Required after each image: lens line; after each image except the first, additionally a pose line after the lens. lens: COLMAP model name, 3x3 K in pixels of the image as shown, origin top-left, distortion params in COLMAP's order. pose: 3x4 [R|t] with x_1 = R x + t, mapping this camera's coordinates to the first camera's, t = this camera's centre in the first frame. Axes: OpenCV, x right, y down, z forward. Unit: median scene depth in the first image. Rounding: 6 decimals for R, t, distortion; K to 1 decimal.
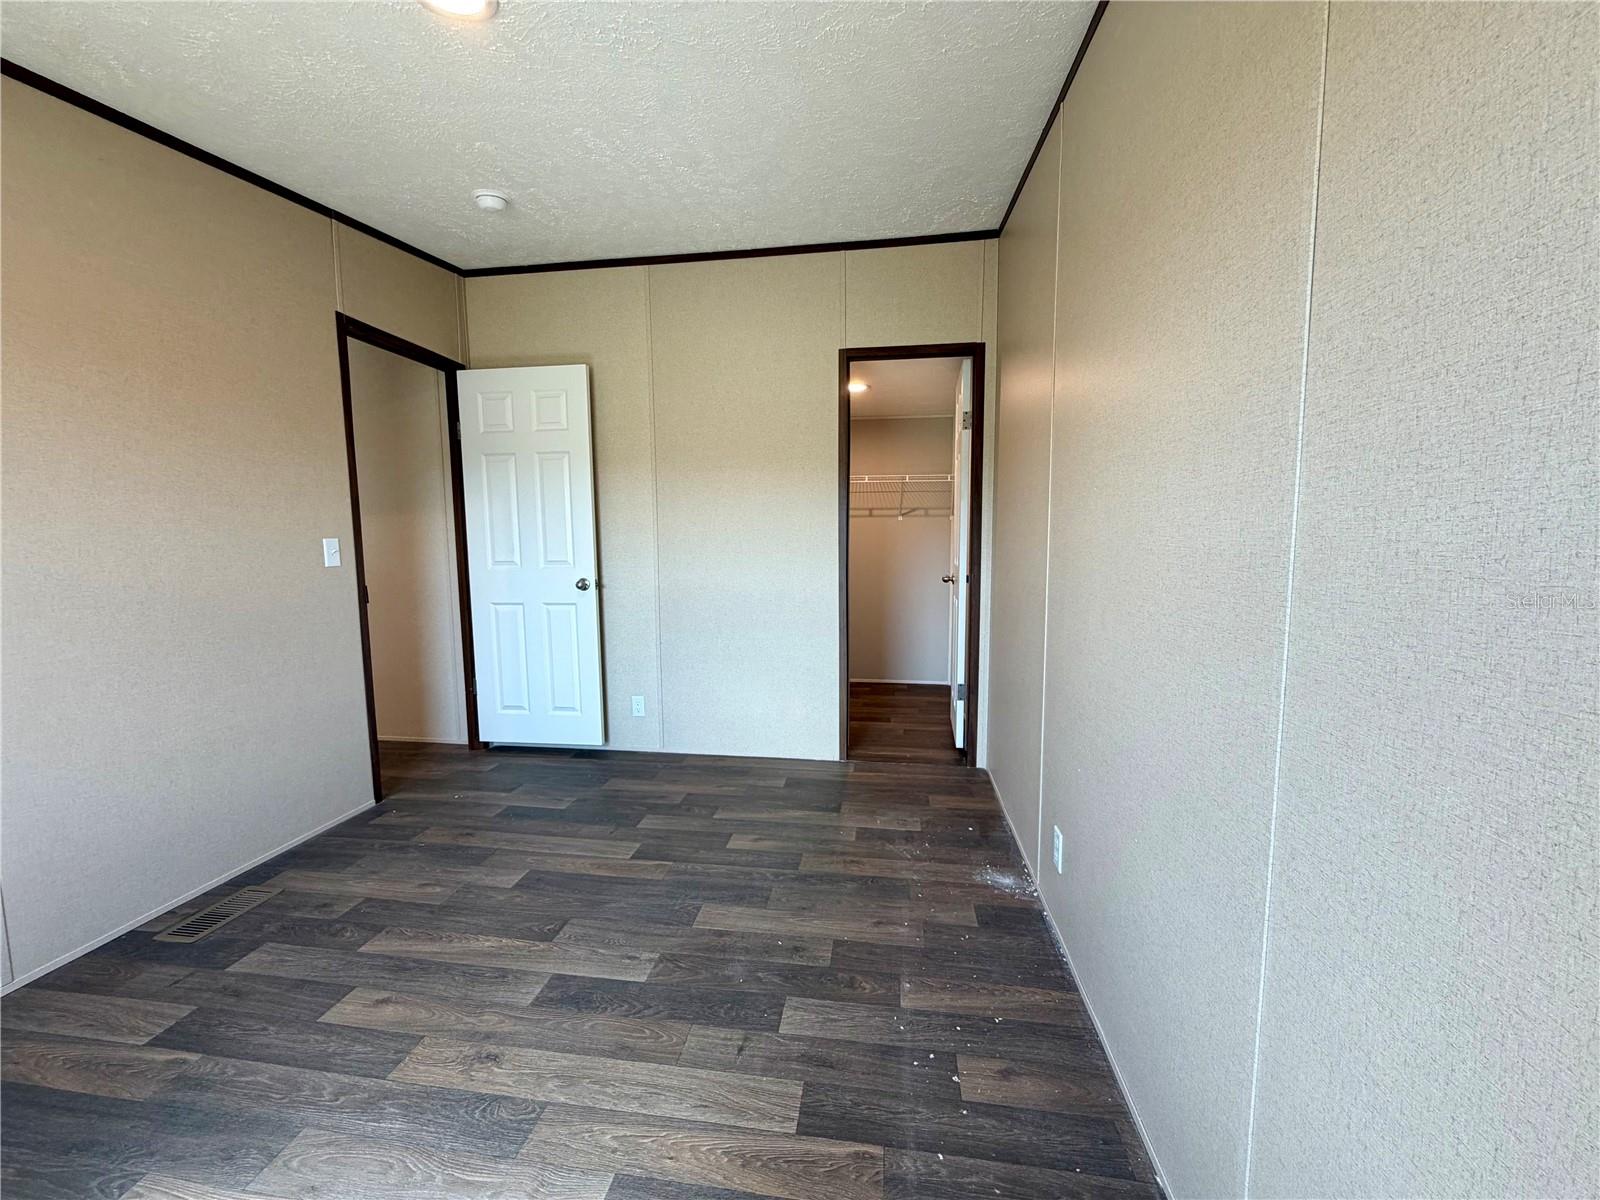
lens RADIAL K [[637.8, 0, 795.9], [0, 637.8, 605.4], [0, 0, 1]] dist [-0.000530, 0.000008]
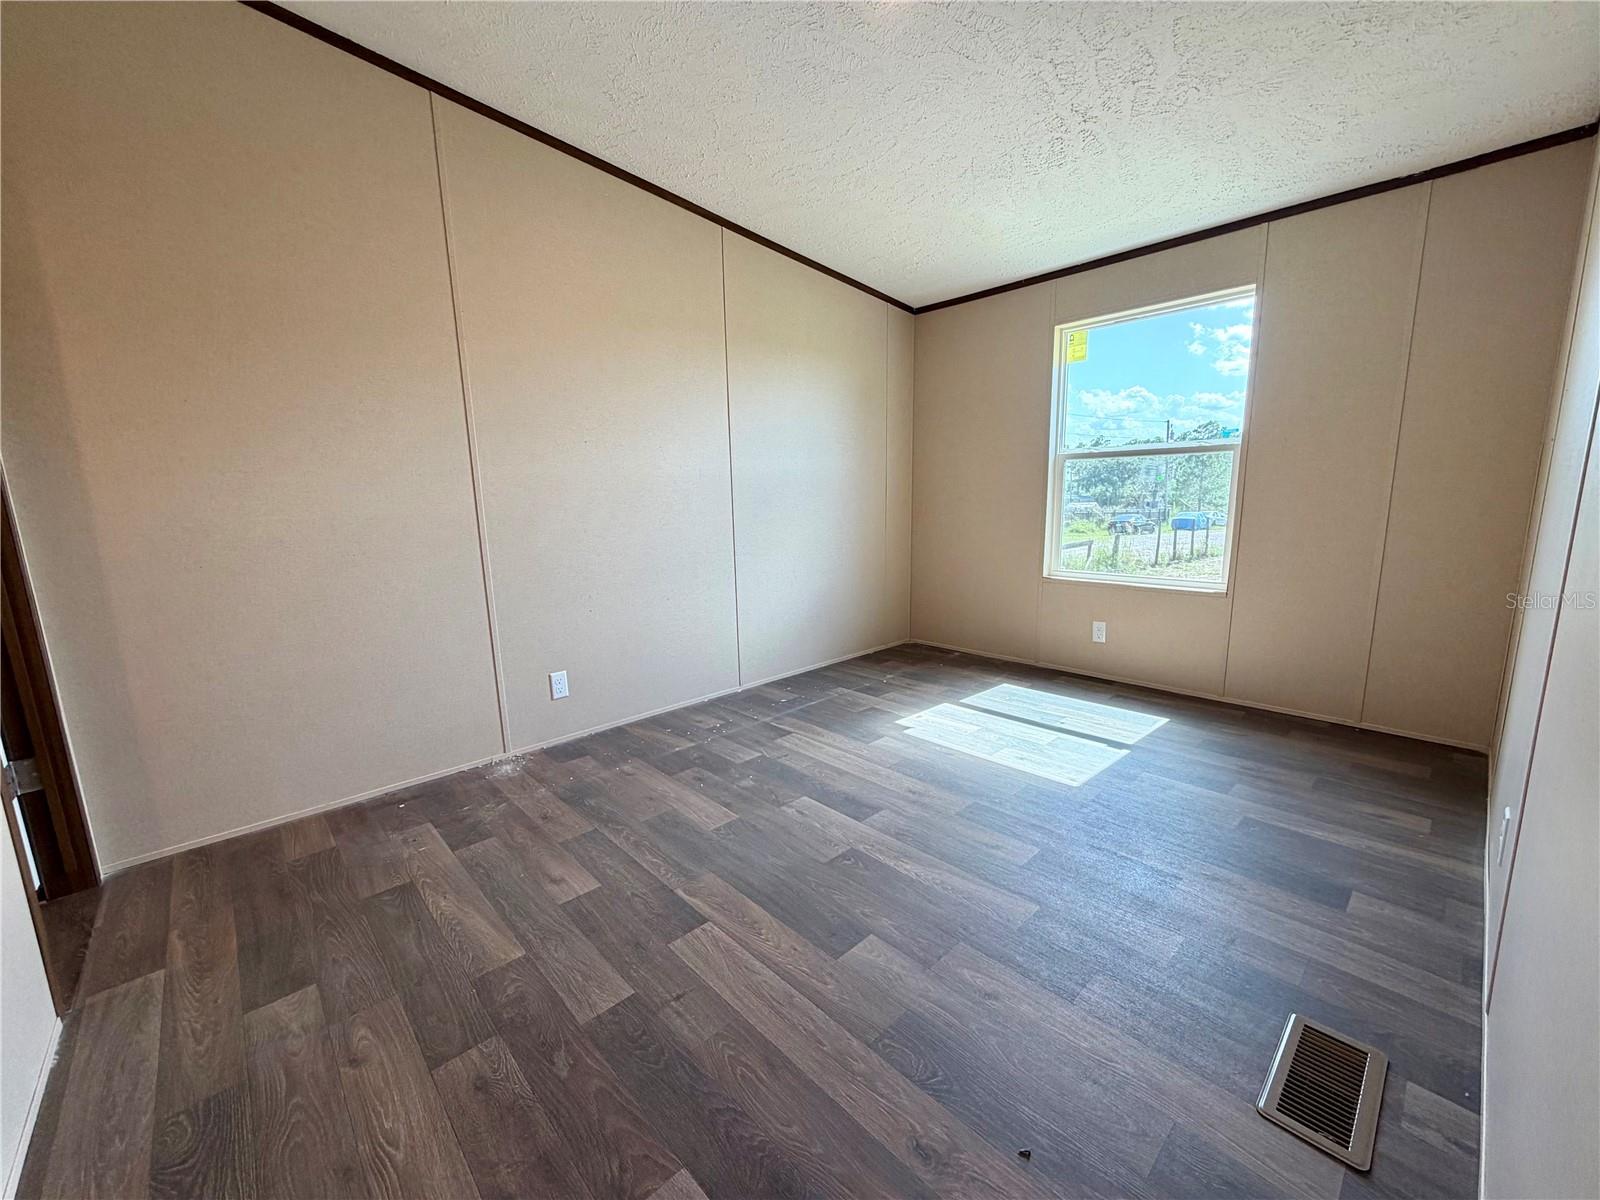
lens RADIAL K [[645.0, 0, 803.6], [0, 645.0, 605.6], [0, 0, 1]] dist [-0.001201, 0.005232]
pose [[-0.789342, -0.080063, 0.608712, -0.874107], [0.093033, 0.964414, 0.247488, -0.104115], [-0.606865, 0.251983, -0.753804, 1.641649]]
